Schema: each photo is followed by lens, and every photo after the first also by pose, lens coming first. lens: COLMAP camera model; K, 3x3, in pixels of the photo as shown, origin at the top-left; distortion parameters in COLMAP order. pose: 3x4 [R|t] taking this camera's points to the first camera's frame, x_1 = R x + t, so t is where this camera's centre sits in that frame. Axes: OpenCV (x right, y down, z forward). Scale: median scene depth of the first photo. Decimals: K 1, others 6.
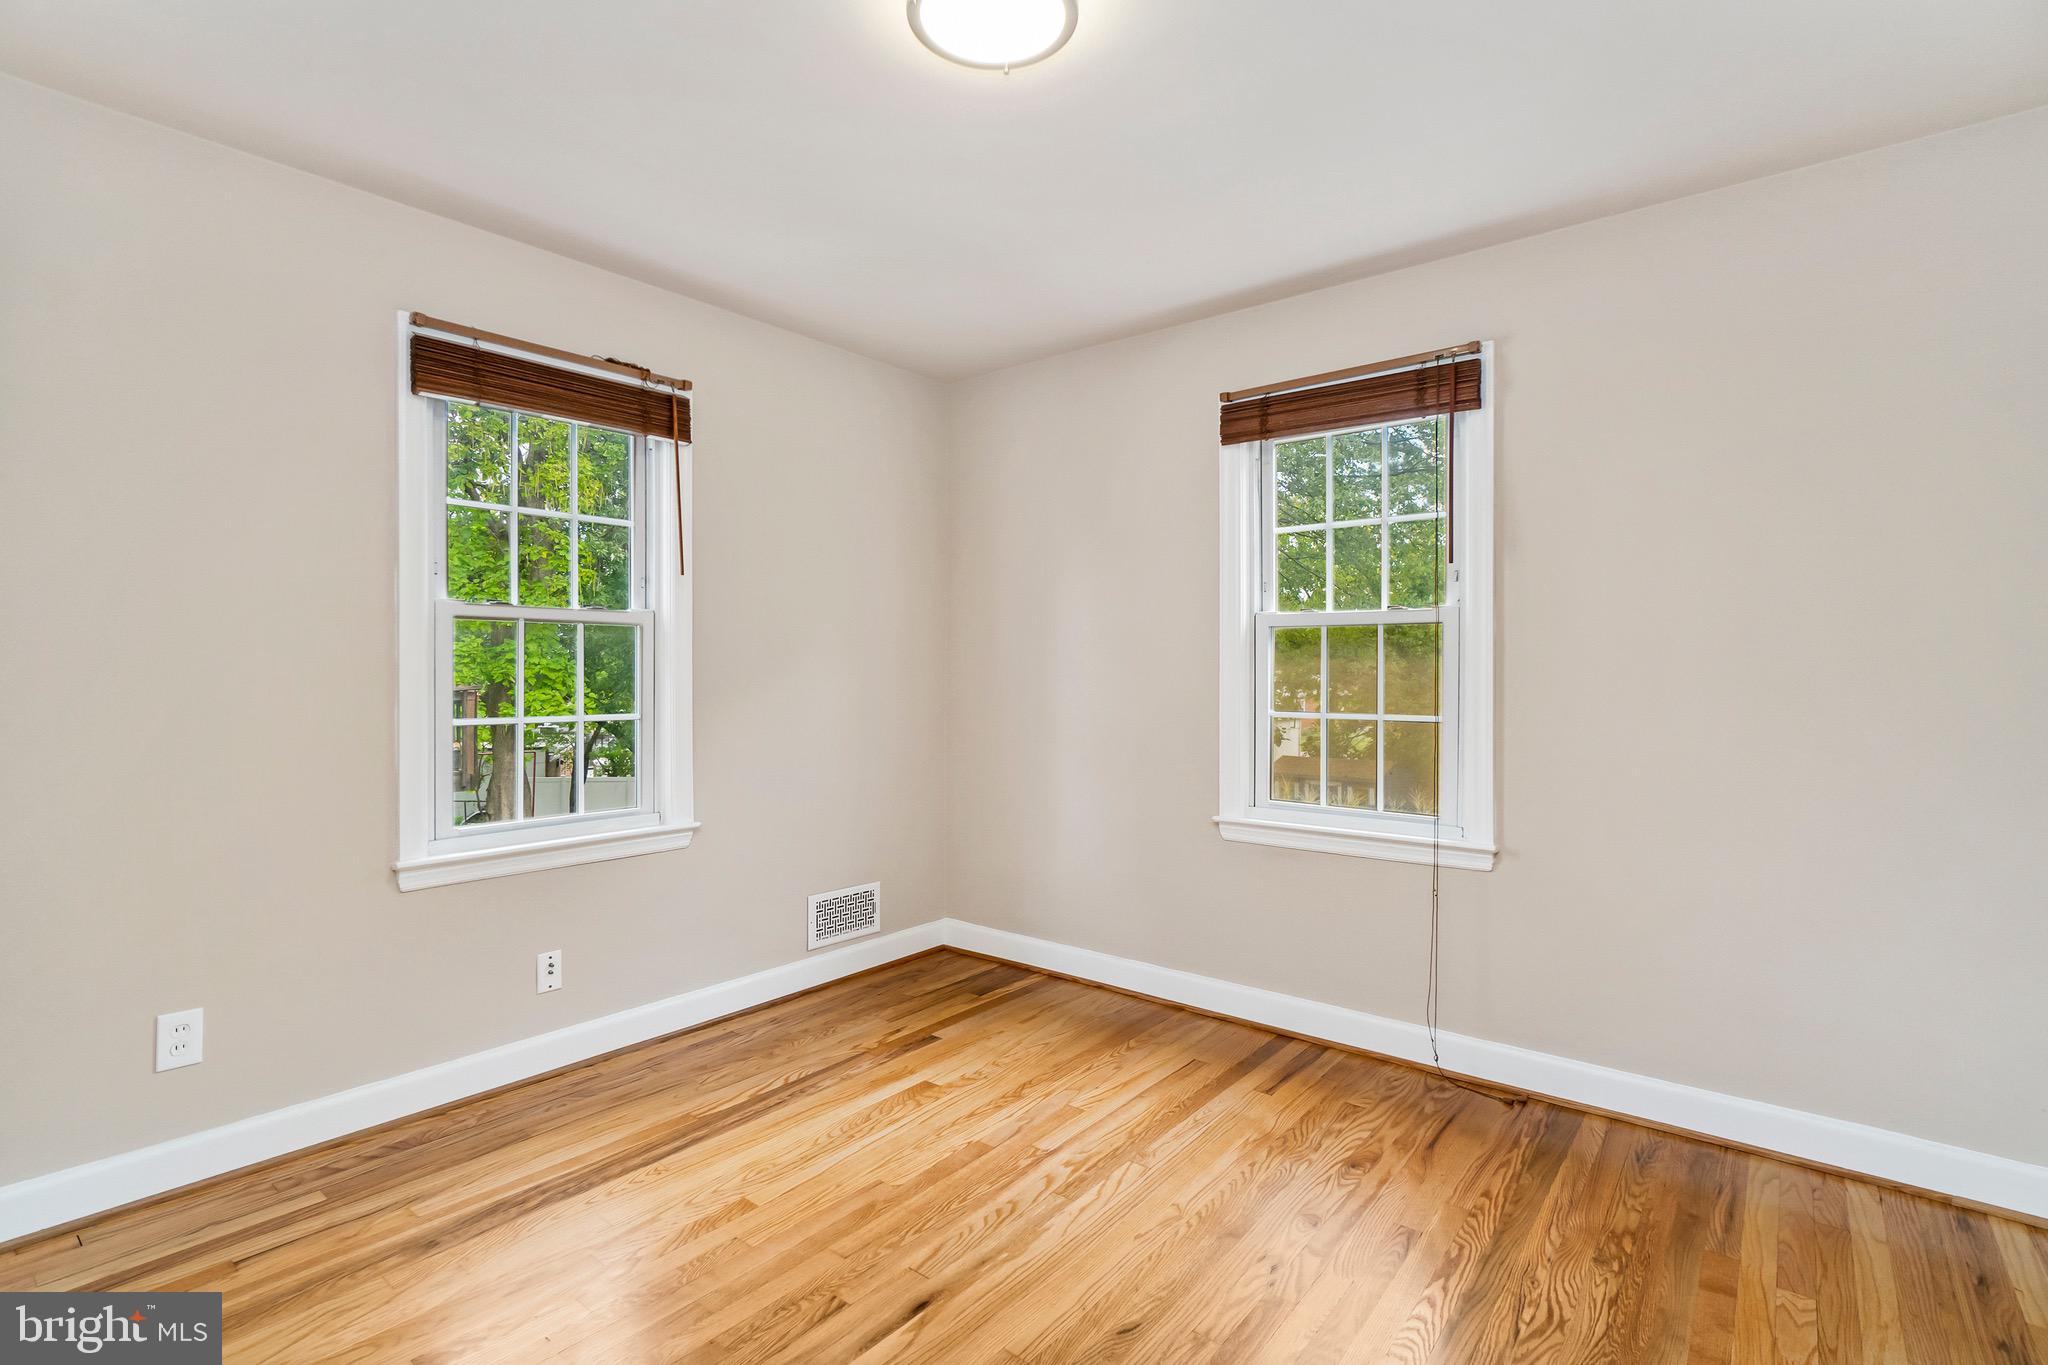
lens RADIAL K [[950.1, 0, 1021.9], [0, 950.1, 673.0], [0, 0, 1]] dist [-0.000045, 0.000025]
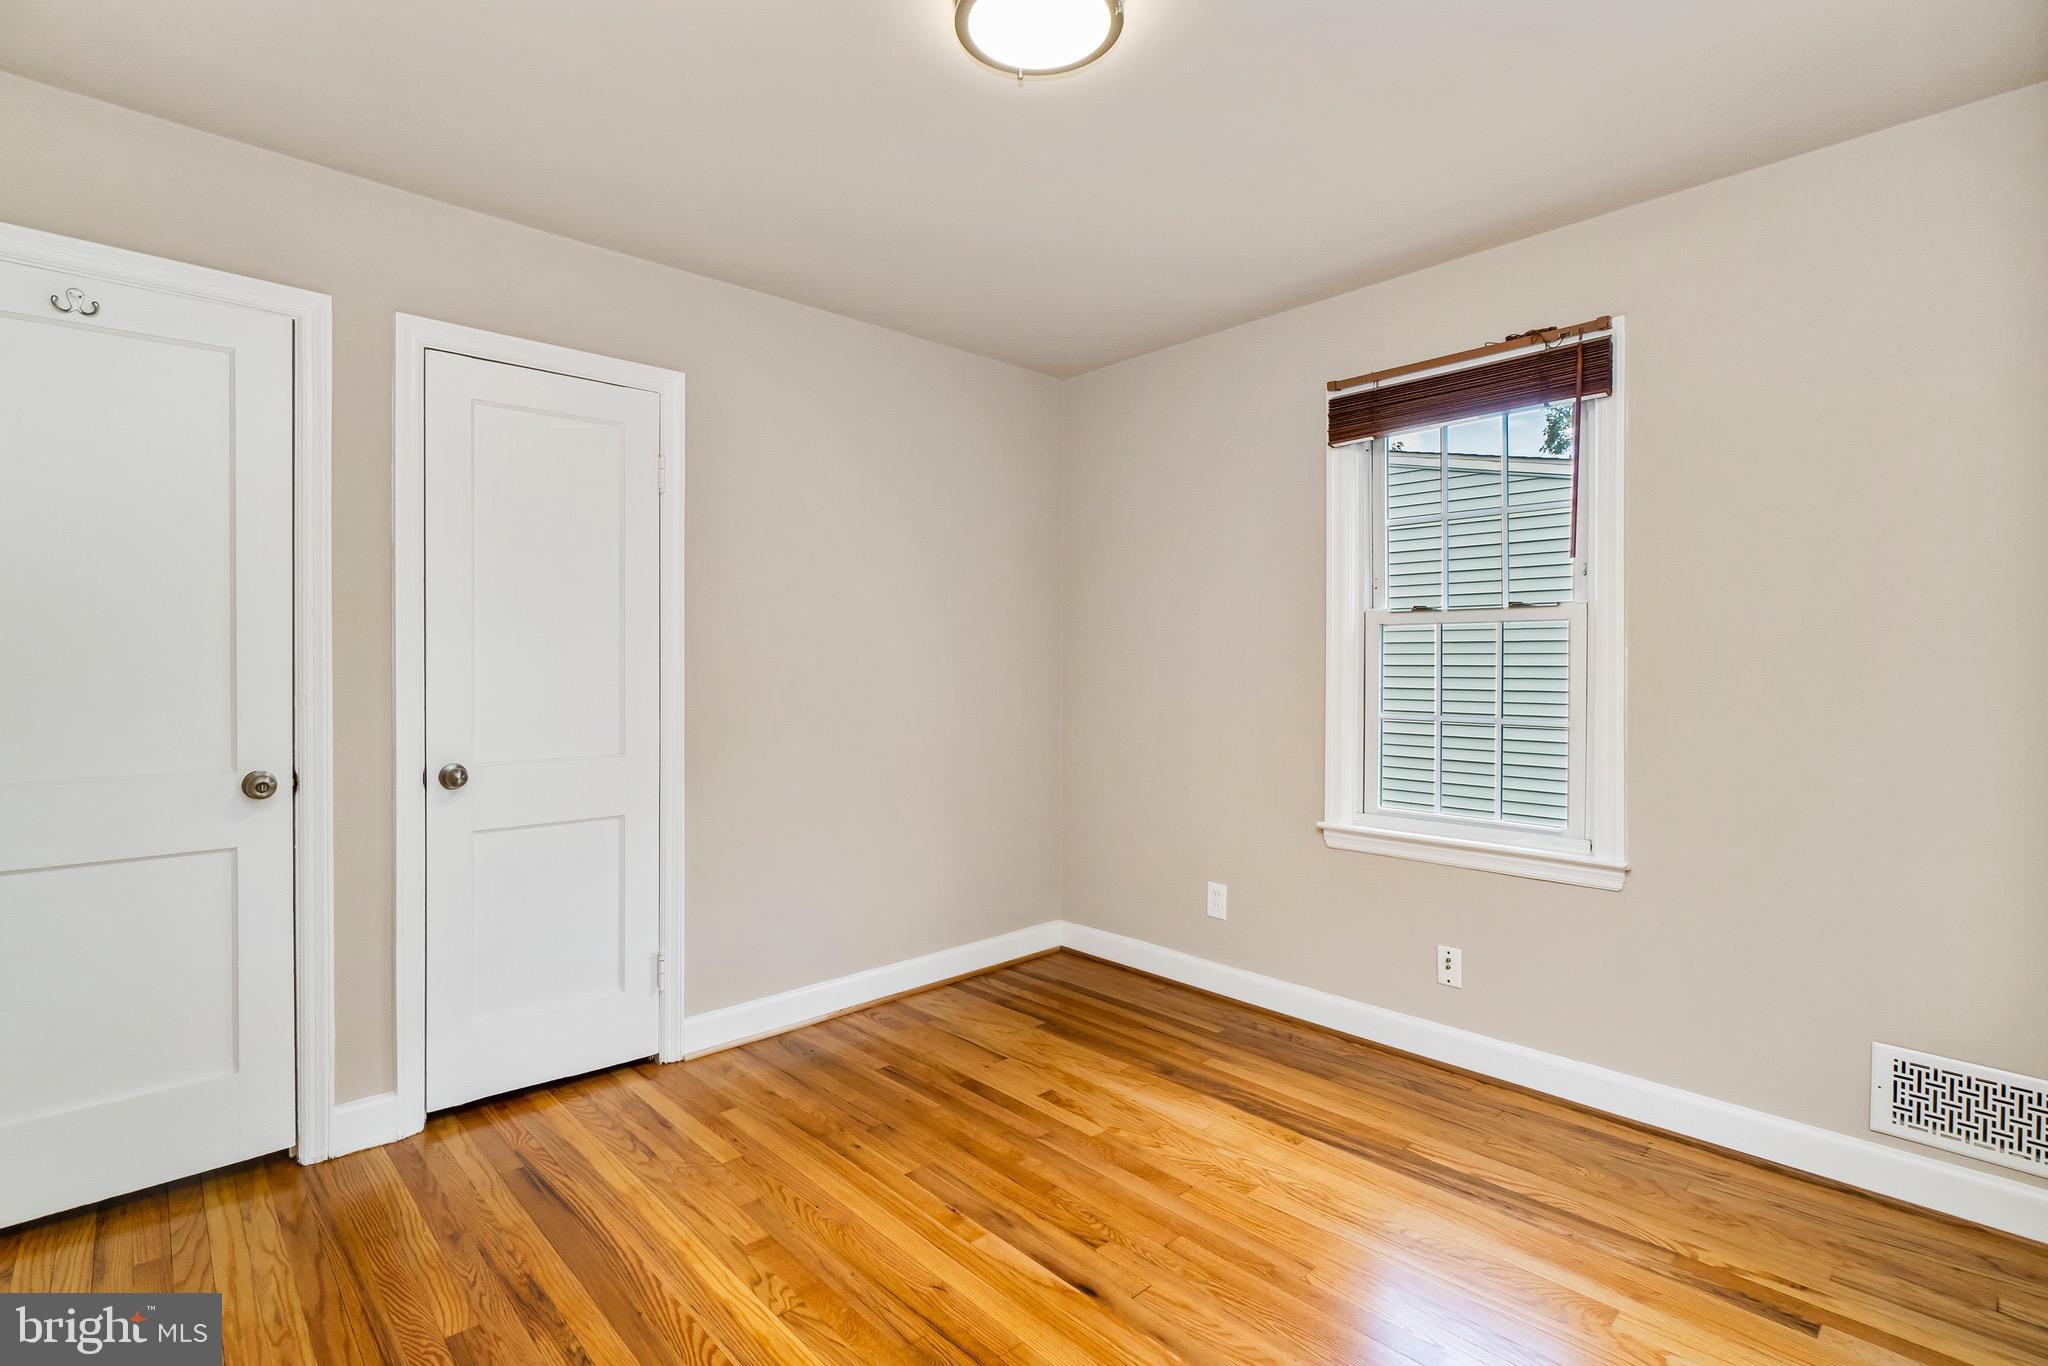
lens RADIAL K [[992.8, 0, 1011.0], [0, 992.8, 661.4], [0, 0, 1]] dist [0.002263, 0.000619]
pose [[-0.140648, -0.003472, -0.990054, 0.665660], [-0.005107, 0.999983, -0.002781, -0.007822], [0.990046, 0.004665, -0.140664, 0.728048]]
